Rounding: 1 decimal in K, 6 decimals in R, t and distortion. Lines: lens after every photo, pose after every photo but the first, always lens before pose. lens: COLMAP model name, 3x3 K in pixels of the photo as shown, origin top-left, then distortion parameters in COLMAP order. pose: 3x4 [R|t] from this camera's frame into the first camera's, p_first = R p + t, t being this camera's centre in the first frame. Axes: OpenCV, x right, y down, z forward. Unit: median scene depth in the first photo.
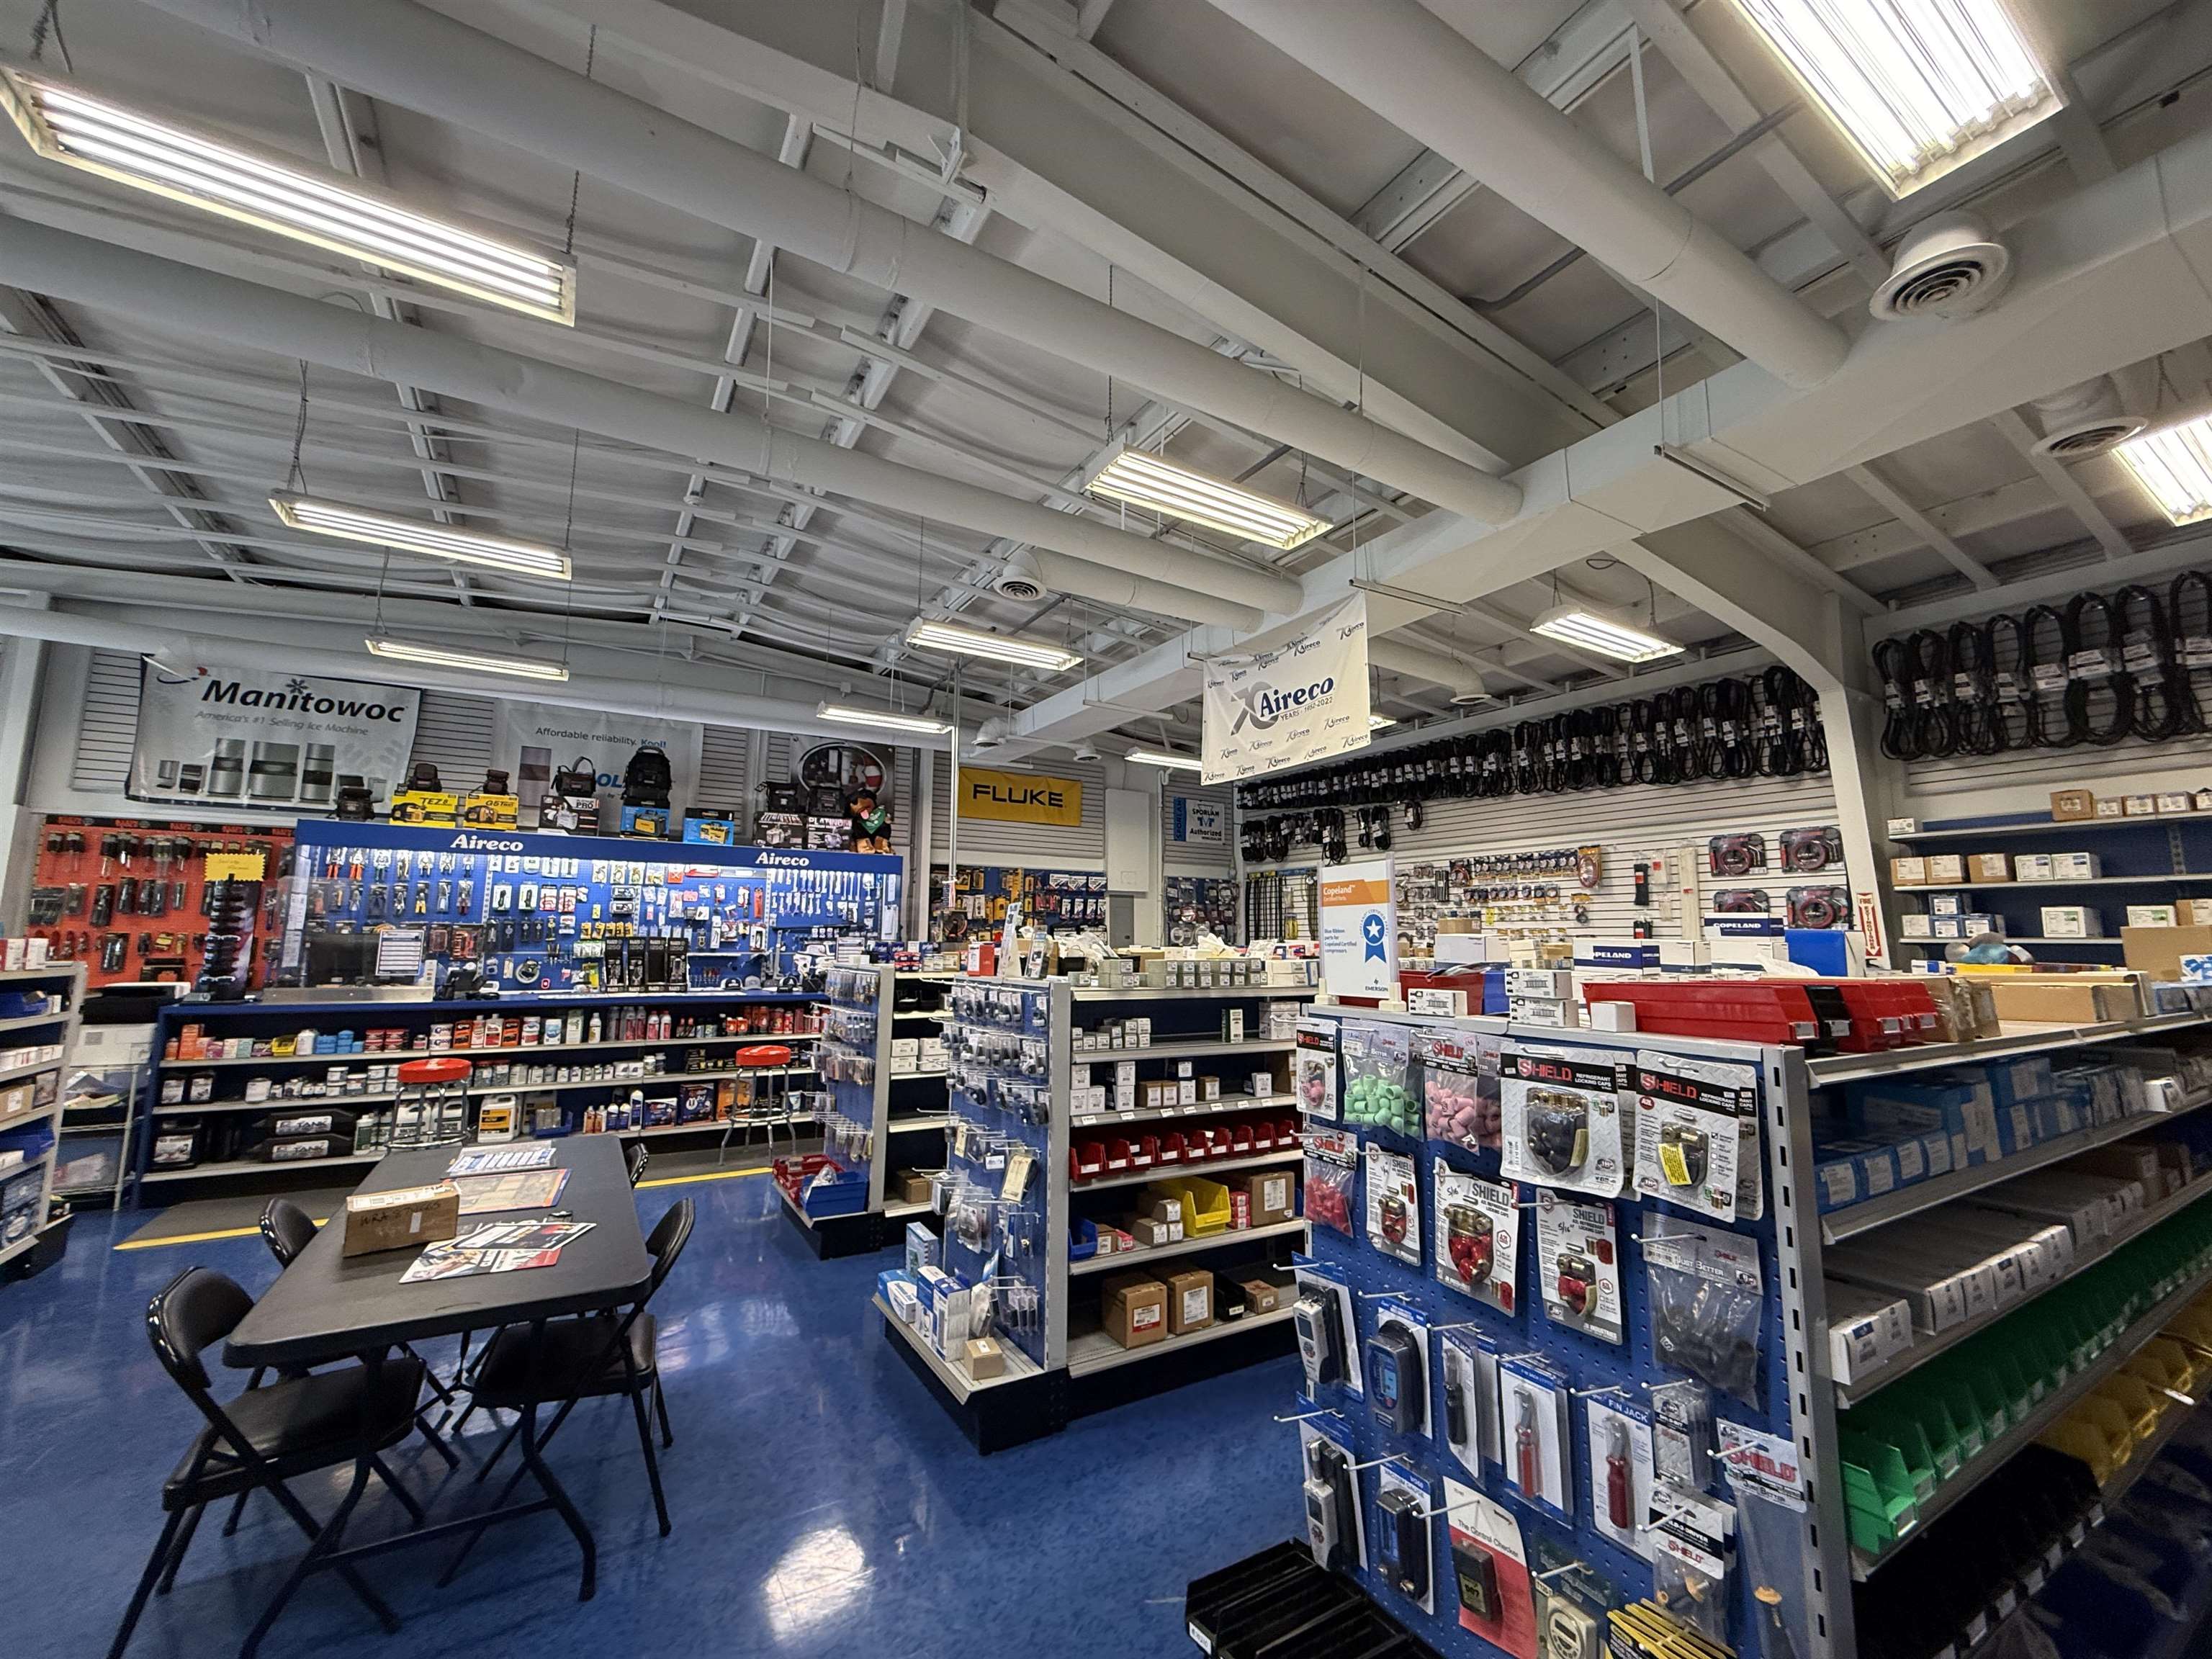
lens RADIAL K [[876.6, 0, 1103.7], [0, 876.6, 832.3], [0, 0, 1]] dist [0.002211, -0.000184]
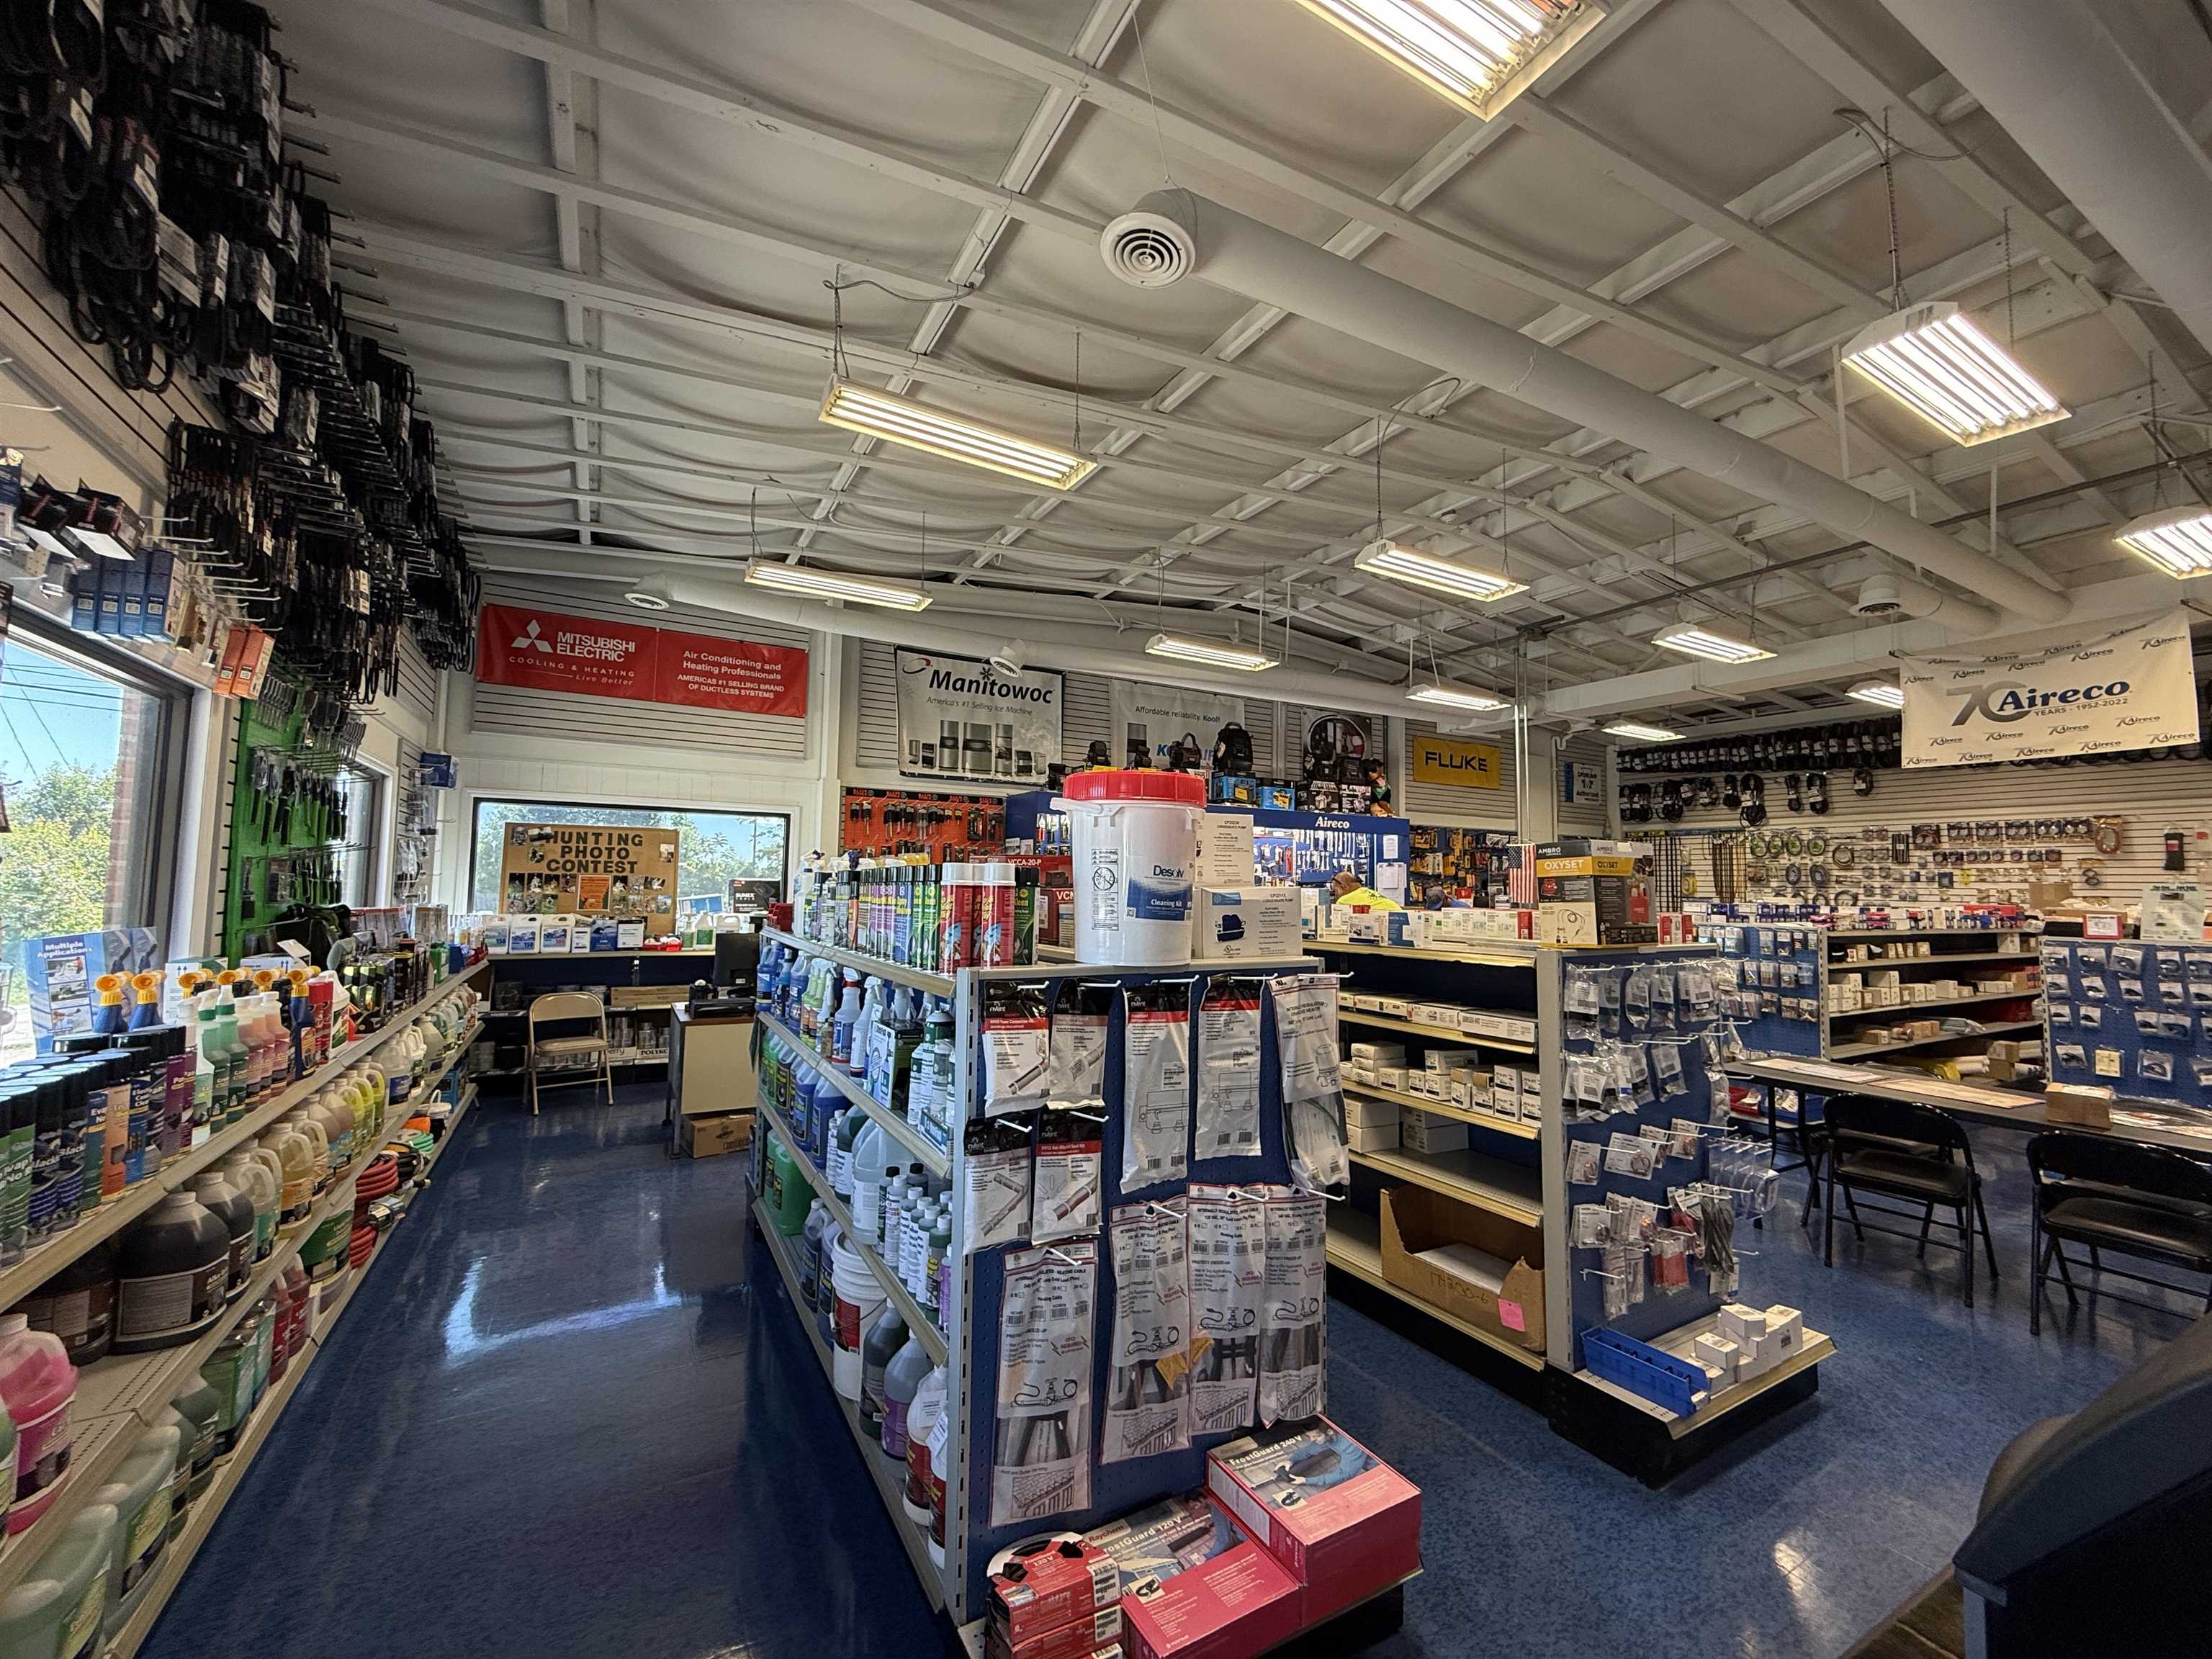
lens RADIAL K [[876.6, 0, 1106.2], [0, 876.6, 825.3], [0, 0, 1]] dist [0.002211, -0.000184]
pose [[0.999401, 0.005157, -0.034223, -0.594518], [-0.003235, 0.998427, 0.055979, -0.026807], [0.034458, -0.055834, 0.997845, -0.124884]]
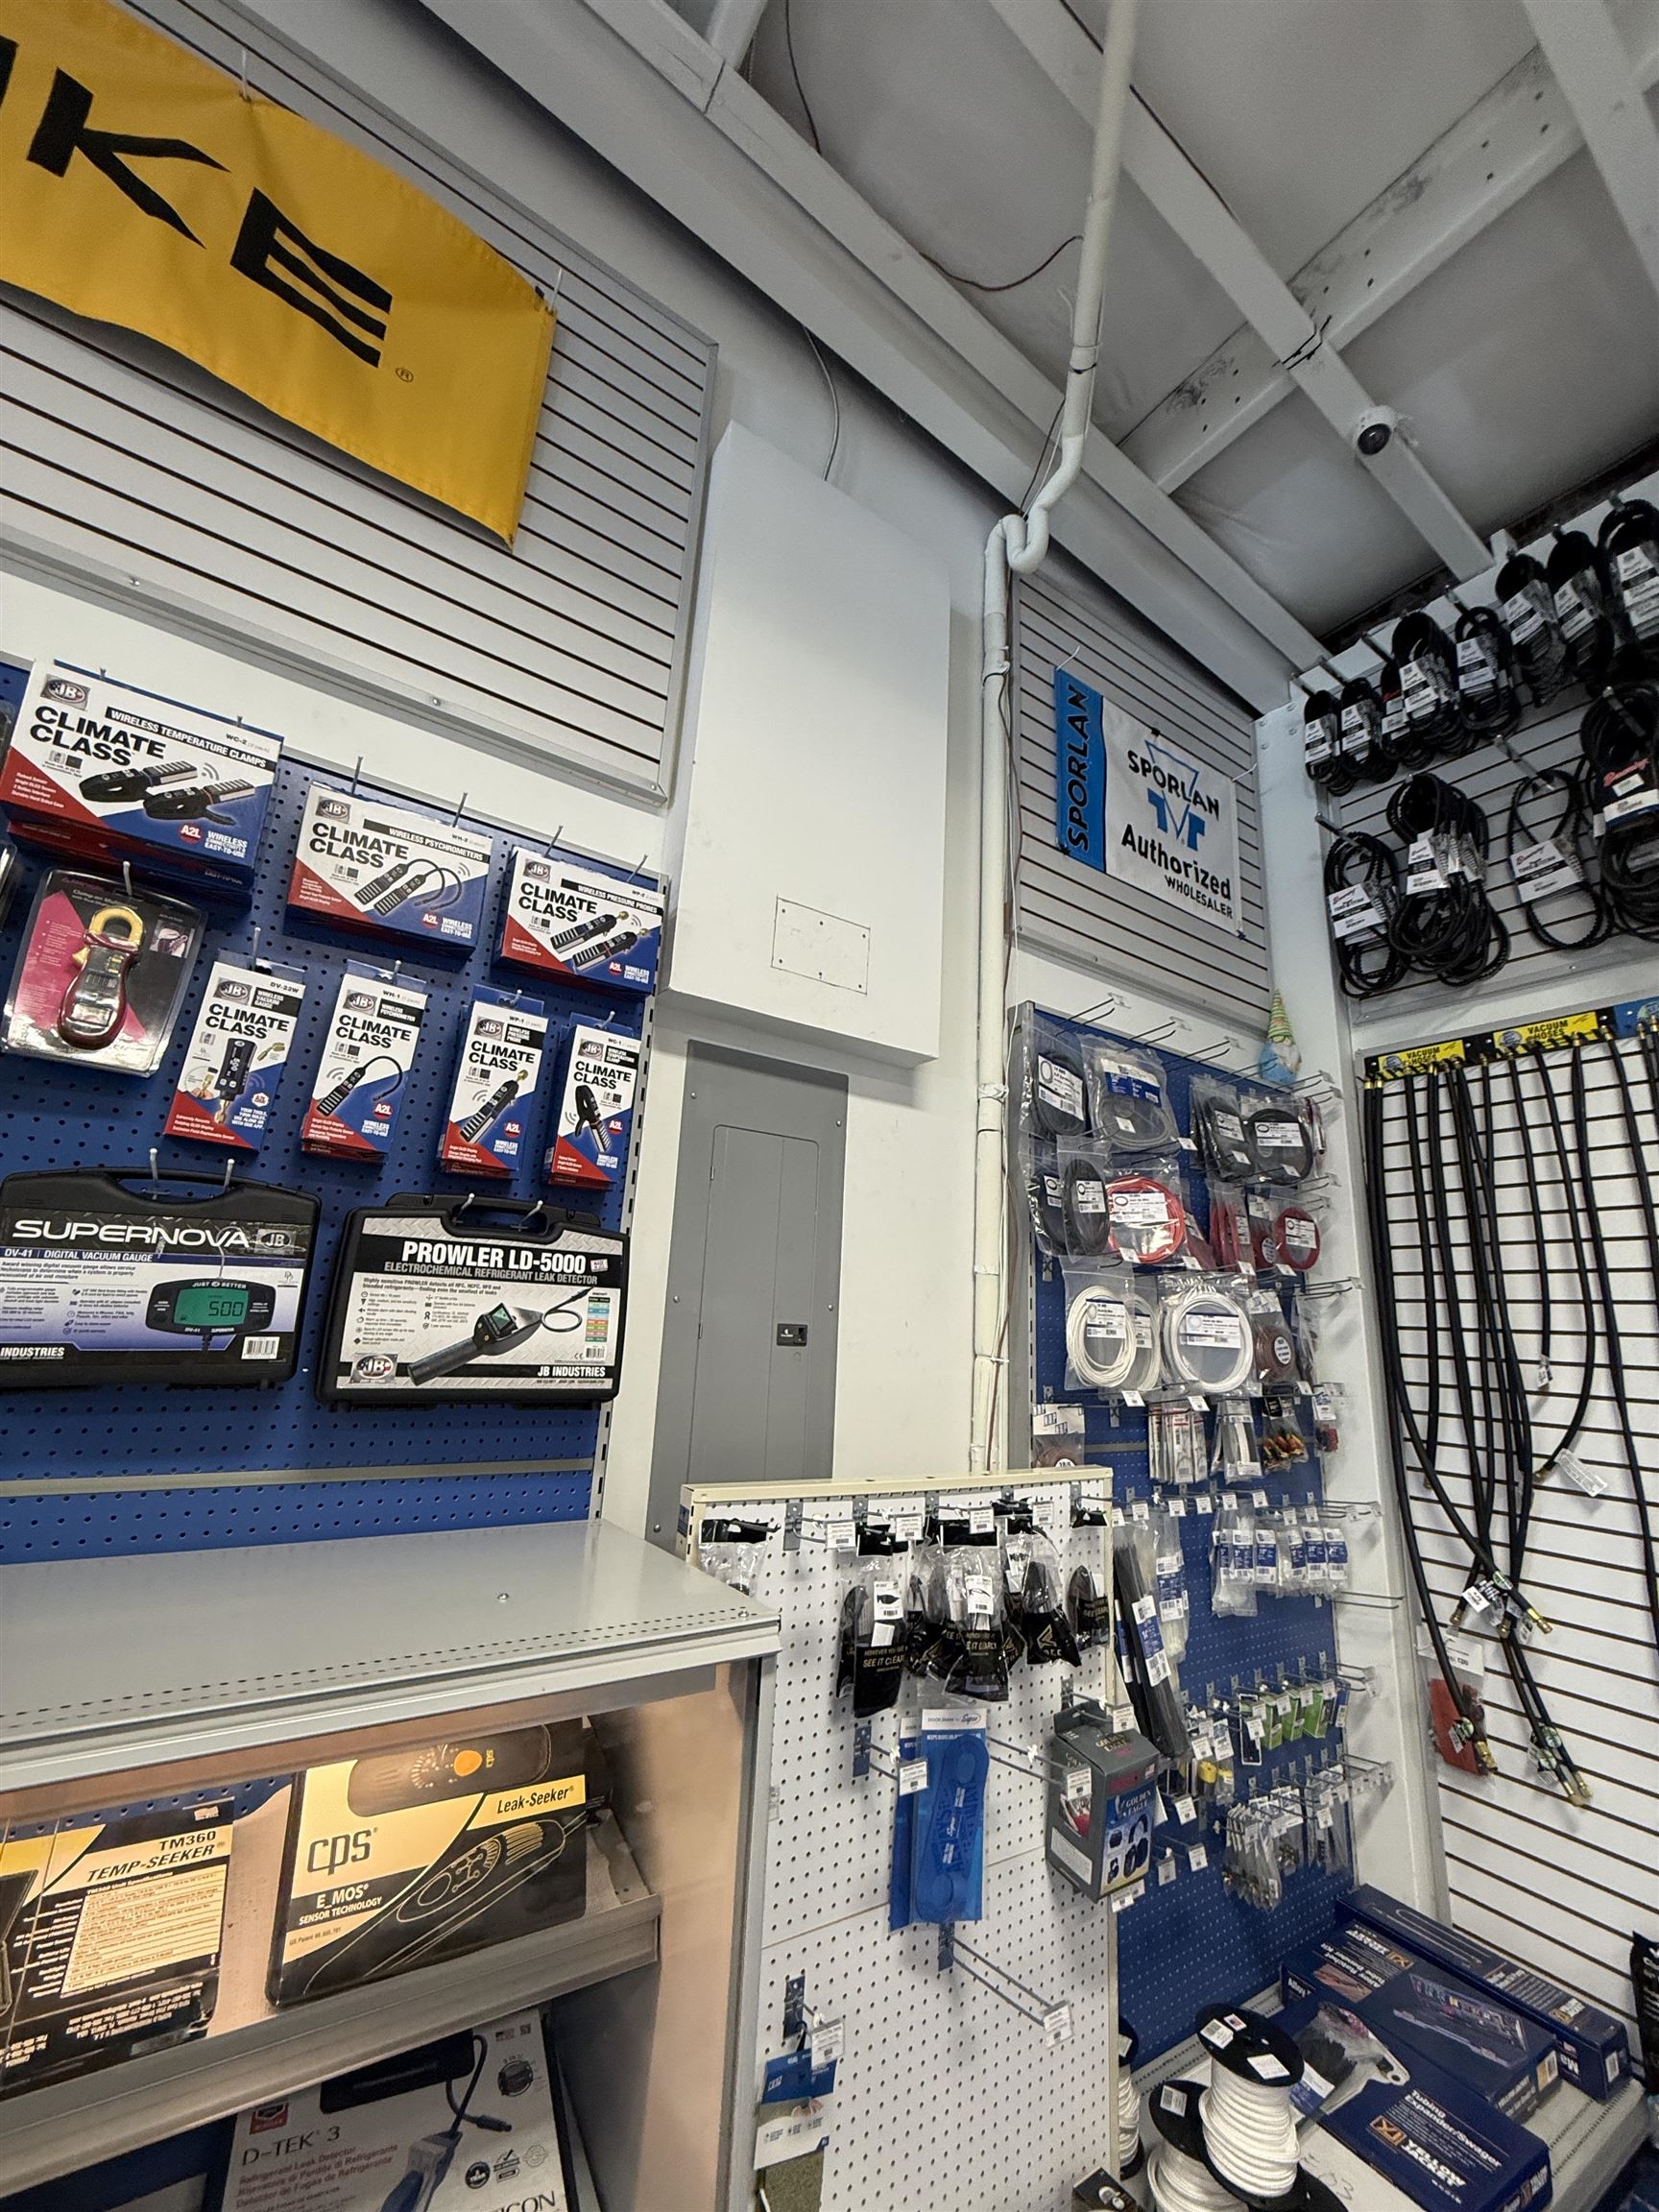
lens RADIAL K [[876.6, 0, 821.8], [0, 876.6, 1106.6], [0, 0, 1]] dist [0.002211, -0.000184]
pose [[0.998055, 0.054908, 0.029517, 0.032384], [-0.051037, 0.991594, -0.118896, 0.126004], [-0.035797, 0.117158, 0.992468, 1.082104]]
